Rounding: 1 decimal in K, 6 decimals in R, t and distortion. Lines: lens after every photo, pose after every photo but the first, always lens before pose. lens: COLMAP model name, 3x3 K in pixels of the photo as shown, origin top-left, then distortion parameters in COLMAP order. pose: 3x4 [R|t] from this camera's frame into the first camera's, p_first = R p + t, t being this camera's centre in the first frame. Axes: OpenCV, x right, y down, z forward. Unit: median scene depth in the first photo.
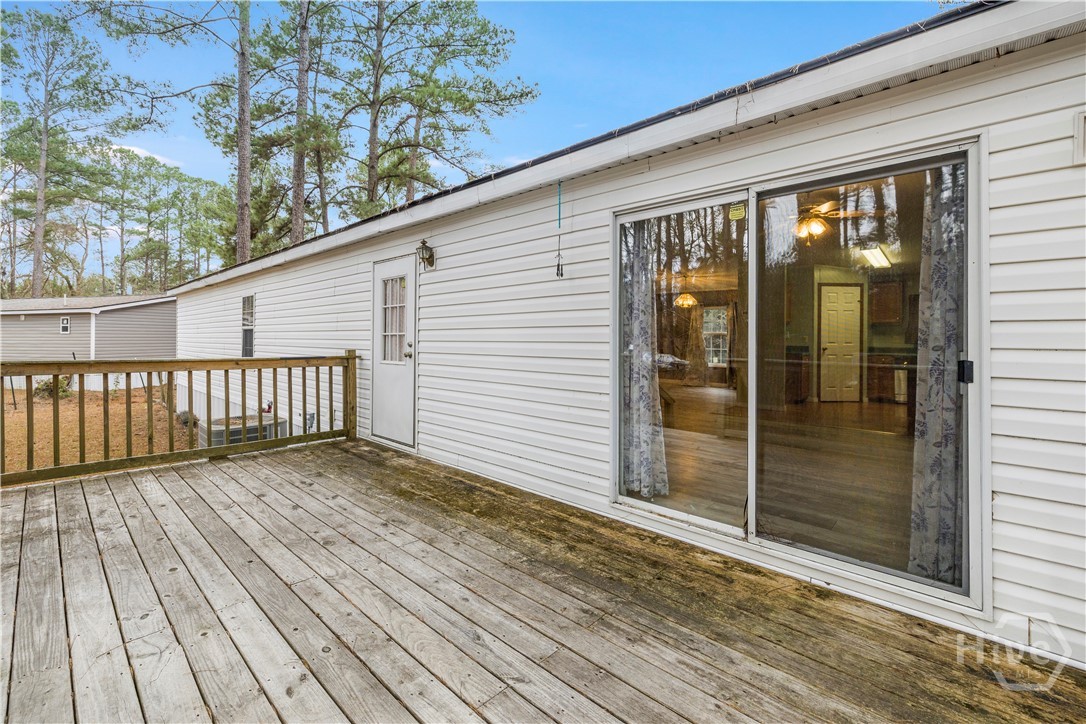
lens RADIAL K [[459.6, 0, 550.4], [0, 459.6, 359.4], [0, 0, 1]] dist [-0.000628, 0.000198]
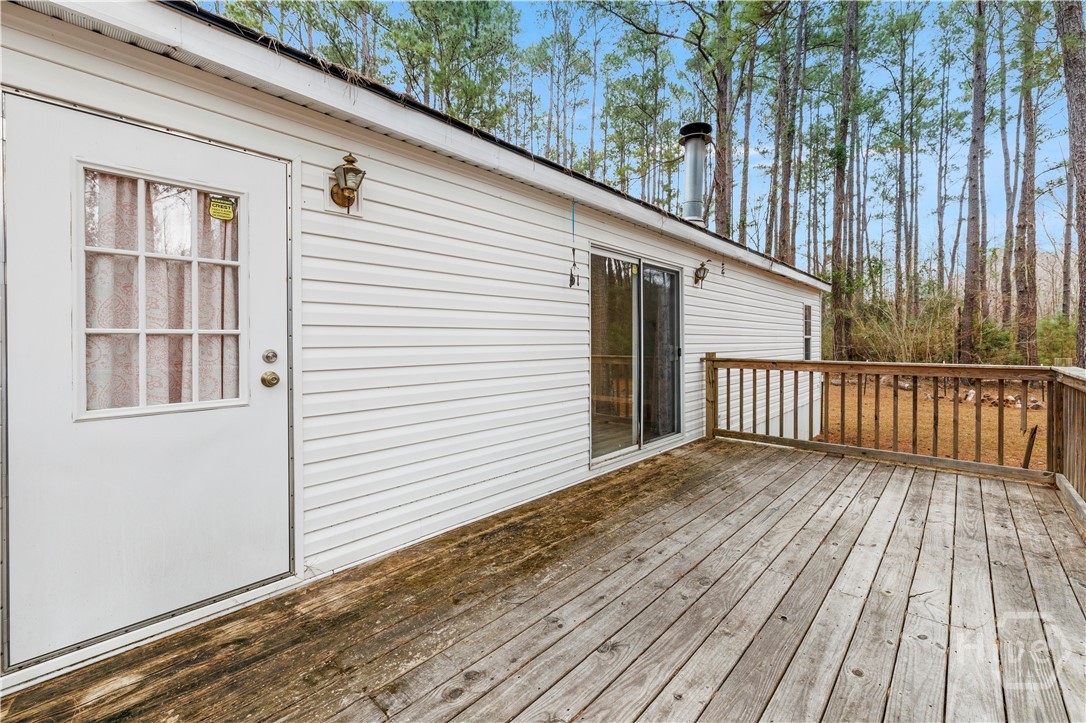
lens RADIAL K [[456.9, 0, 543.0], [0, 456.9, 361.5], [0, 0, 1]] dist [-0.001632, -0.000188]
pose [[0.010182, -0.052151, 0.998587, -1.198540], [0.044170, 0.997688, 0.051654, -0.061322], [-0.998972, 0.043582, 0.012462, 1.161547]]
